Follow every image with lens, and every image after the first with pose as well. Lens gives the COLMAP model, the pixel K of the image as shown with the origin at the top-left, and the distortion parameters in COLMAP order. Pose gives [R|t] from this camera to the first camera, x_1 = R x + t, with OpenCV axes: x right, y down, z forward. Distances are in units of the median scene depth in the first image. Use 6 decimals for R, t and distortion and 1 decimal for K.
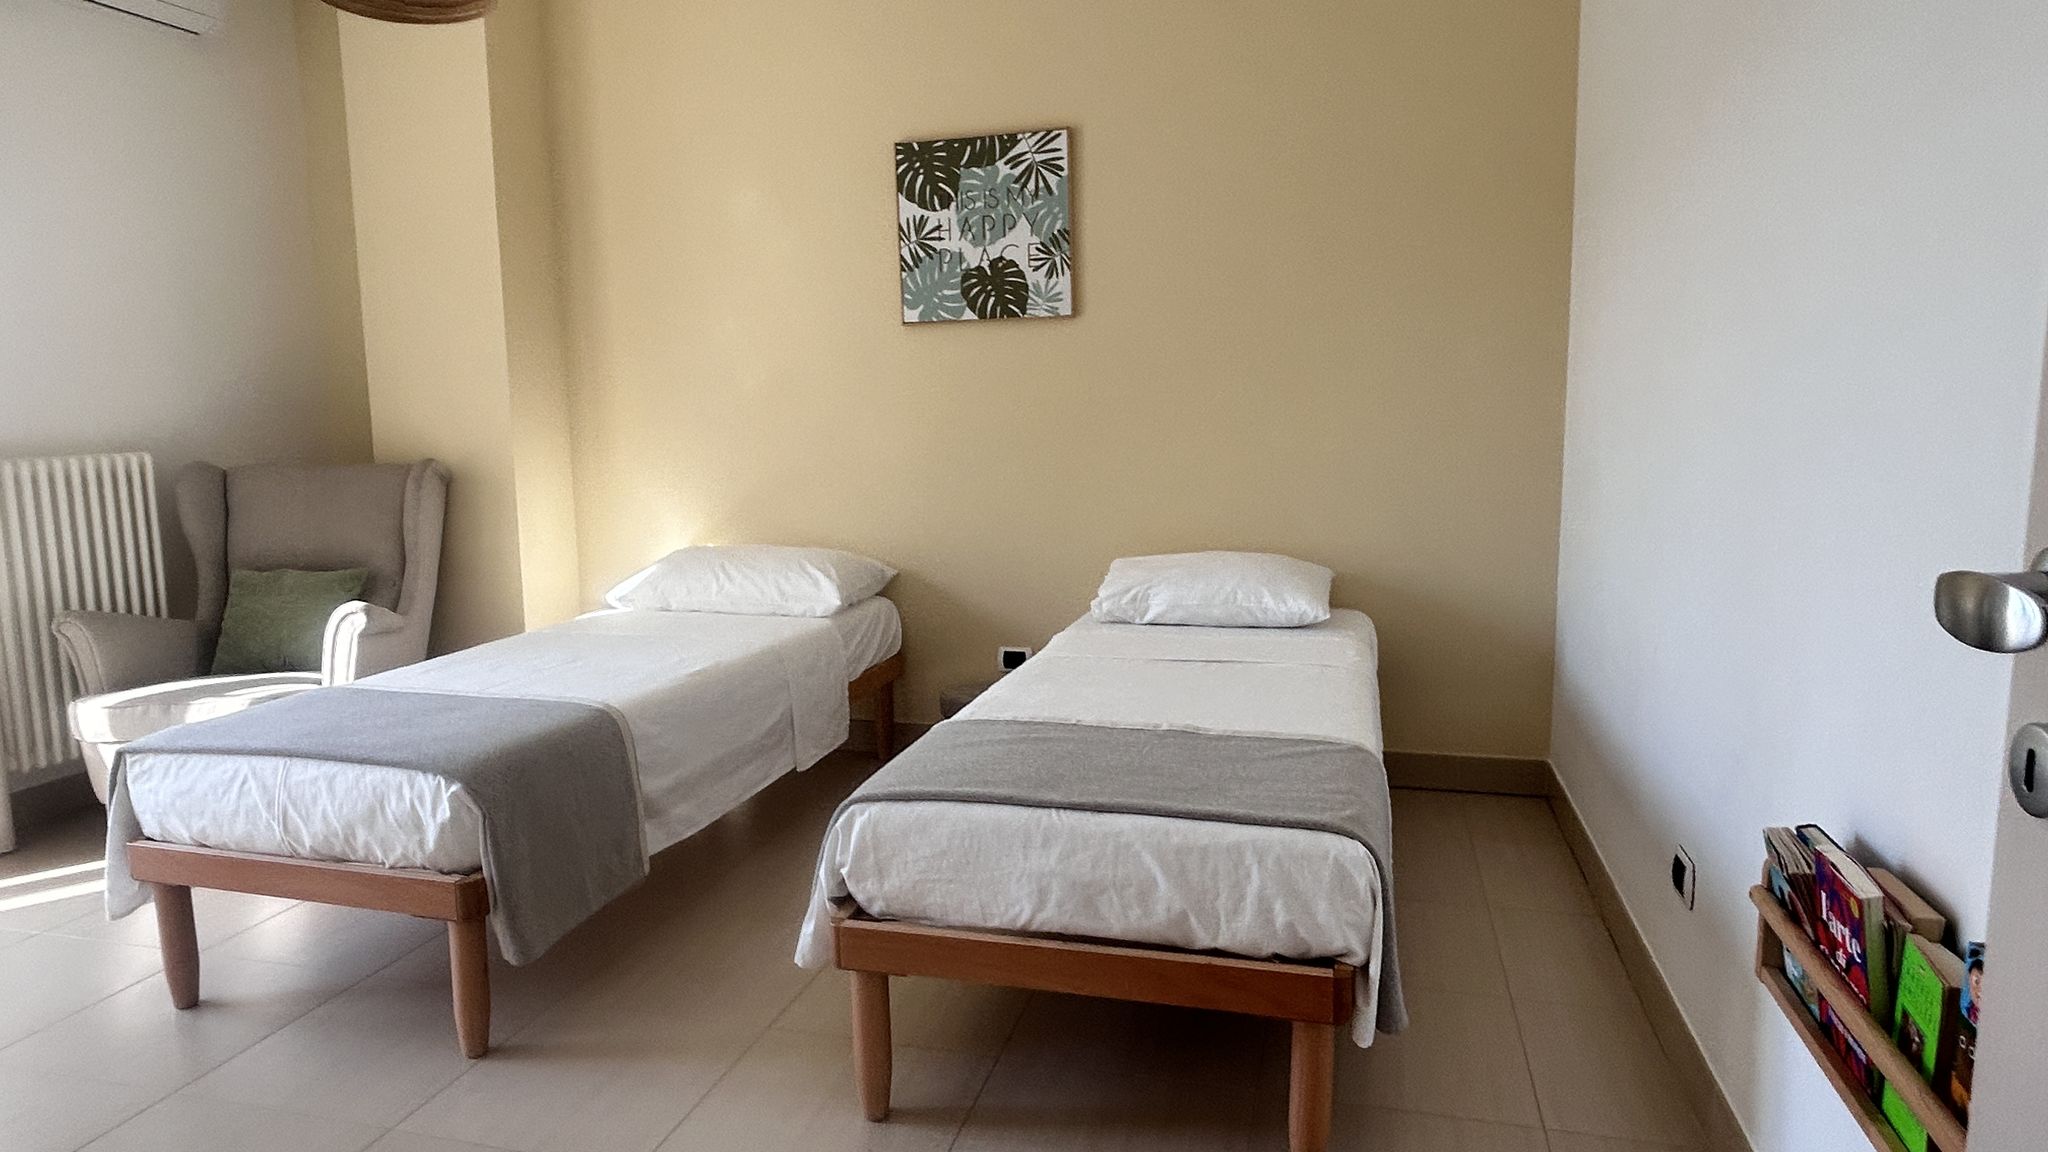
lens RADIAL K [[1192.0, 0, 1024.0], [0, 1192.0, 576.0], [0, 0, 1]] dist [-0.001071, -0.000811]
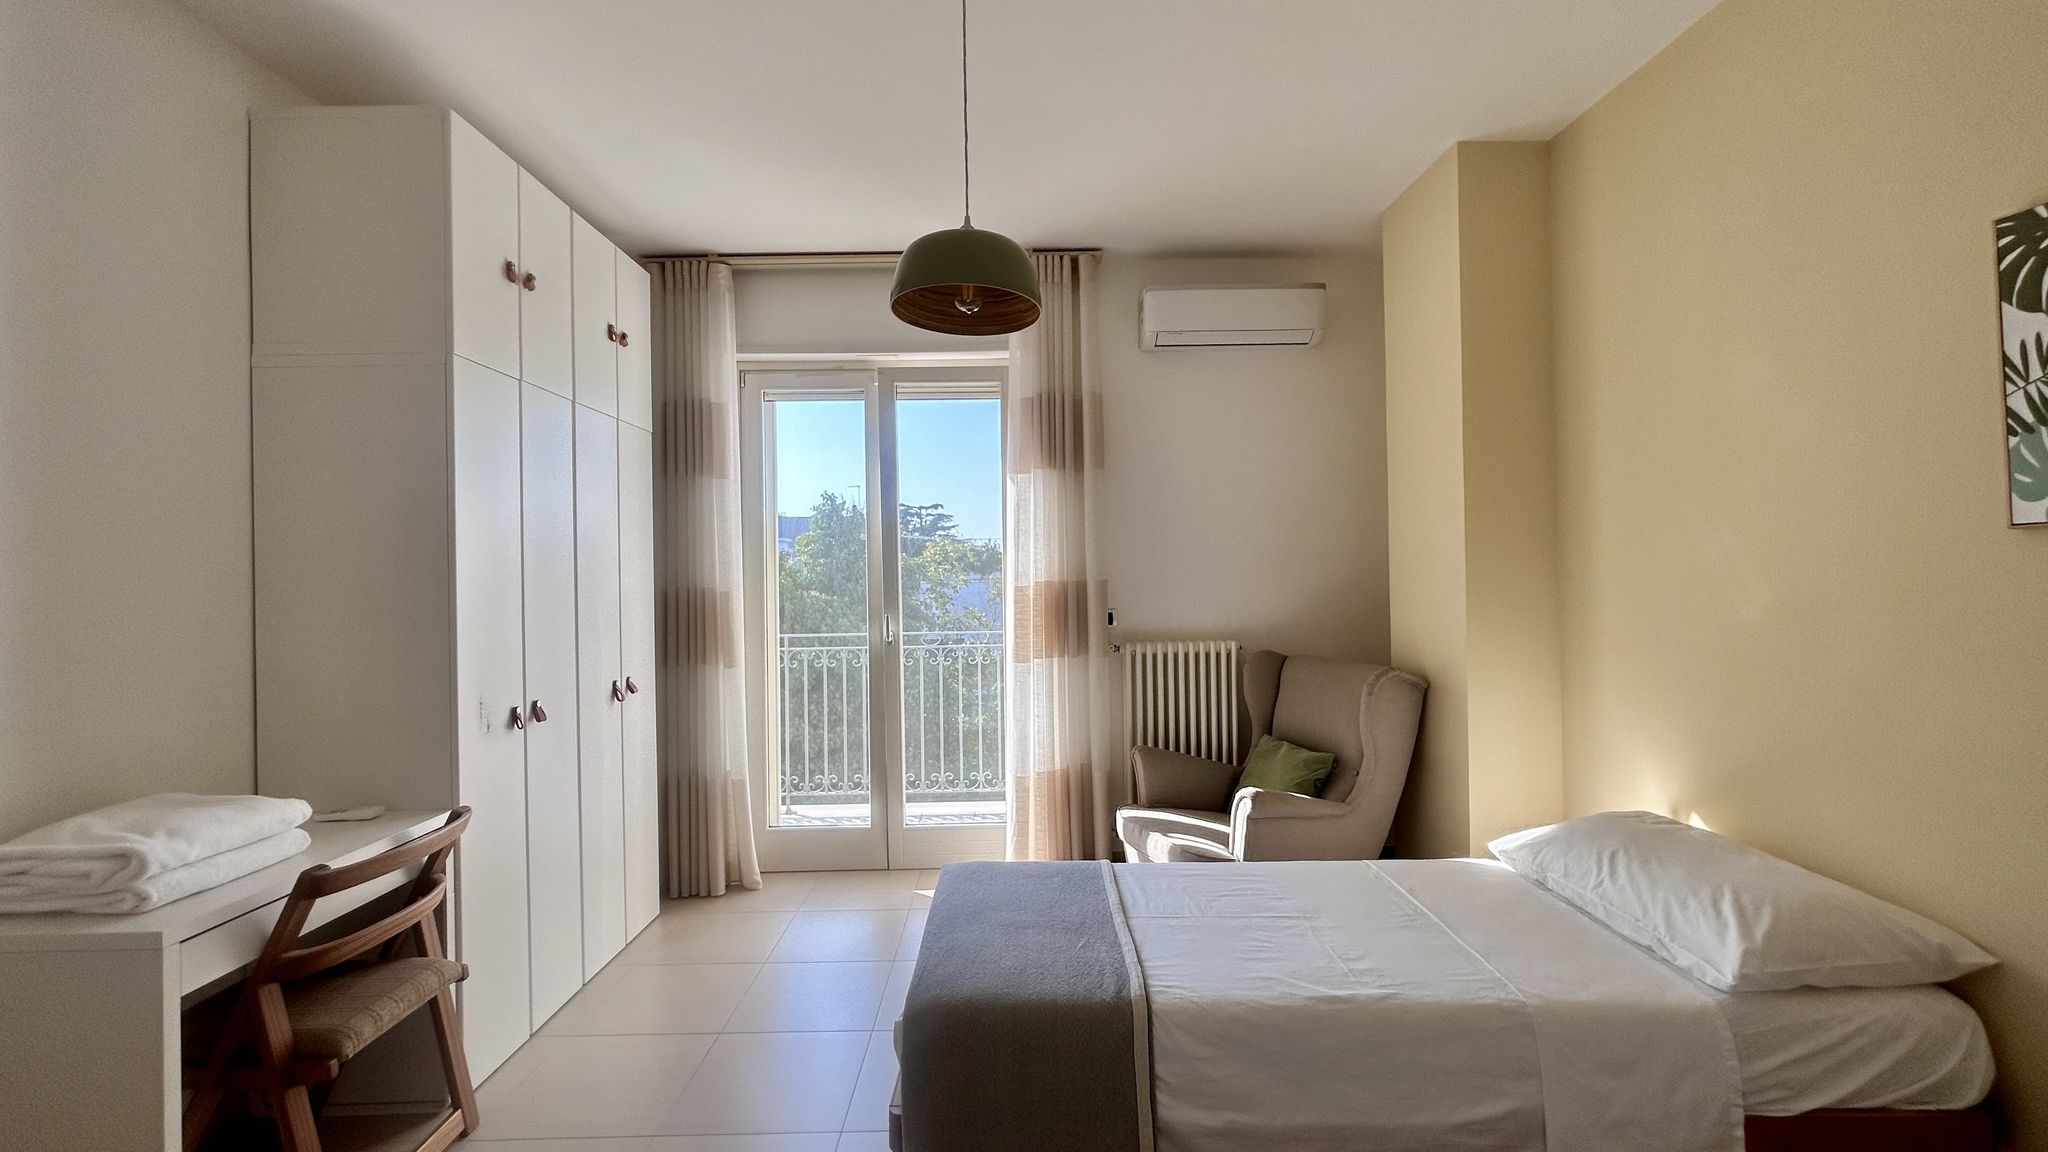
lens RADIAL K [[842.4, 0, 1024.0], [0, 842.4, 576.0], [0, 0, 1]] dist [-0.001682, -0.000383]
pose [[0.285848, 0.012990, -0.958187, 0.148293], [-0.147071, 0.988656, -0.030471, -0.111119], [0.946922, 0.149632, 0.284516, 0.463406]]
